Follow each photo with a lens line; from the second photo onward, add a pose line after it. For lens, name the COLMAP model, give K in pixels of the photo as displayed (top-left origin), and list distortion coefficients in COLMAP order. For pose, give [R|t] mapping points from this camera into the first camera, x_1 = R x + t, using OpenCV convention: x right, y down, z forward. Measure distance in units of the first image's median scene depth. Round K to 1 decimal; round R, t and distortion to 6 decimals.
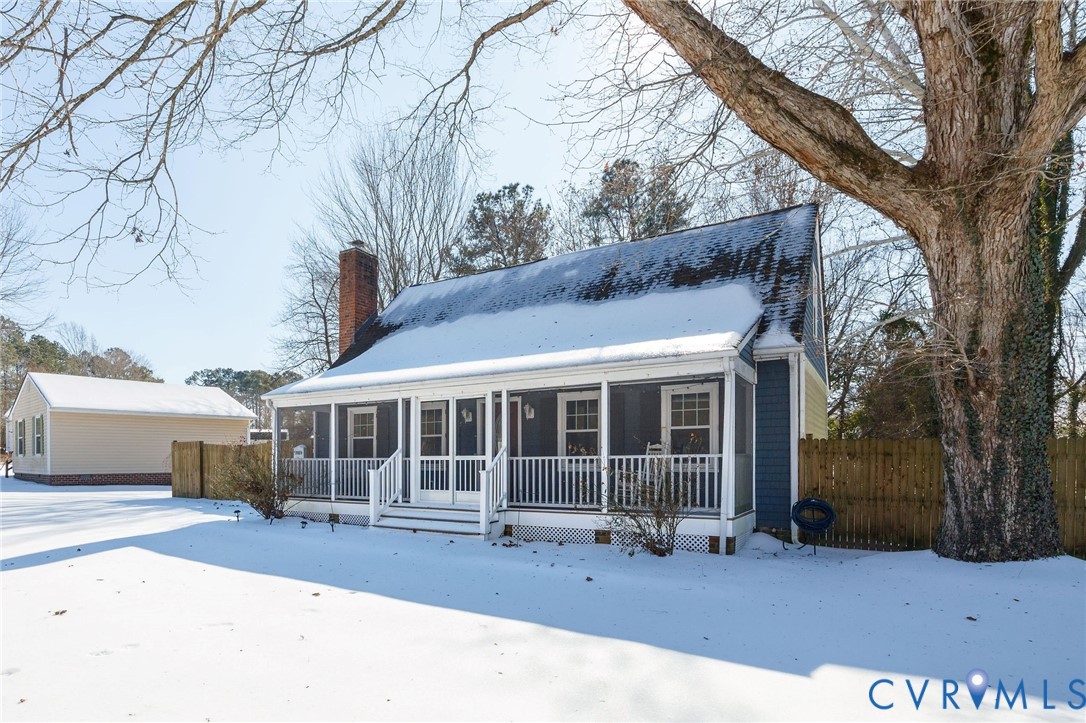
lens RADIAL K [[433.8, 0, 548.9], [0, 433.8, 355.7], [0, 0, 1]] dist [0.001183, 0.000095]
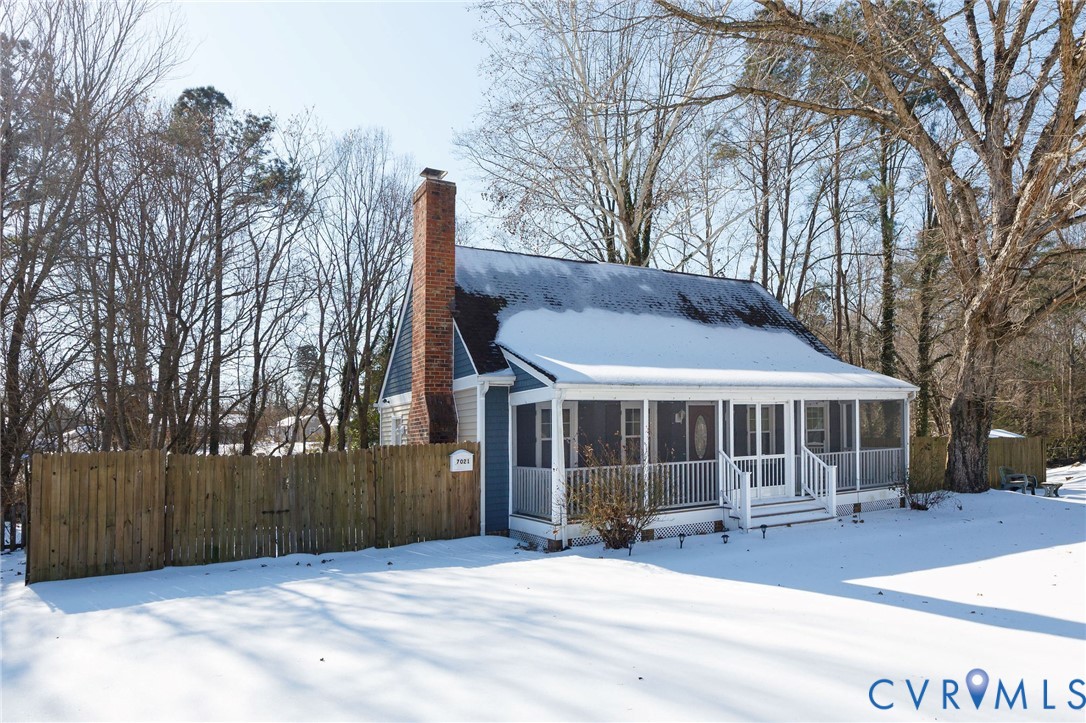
lens RADIAL K [[433.8, 0, 548.9], [0, 433.8, 355.7], [0, 0, 1]] dist [0.001183, 0.000095]
pose [[0.704160, 0.150310, 0.693949, -1.417802], [-0.111659, 0.988618, -0.100834, 0.152289], [-0.701207, -0.006482, 0.712929, 0.593750]]
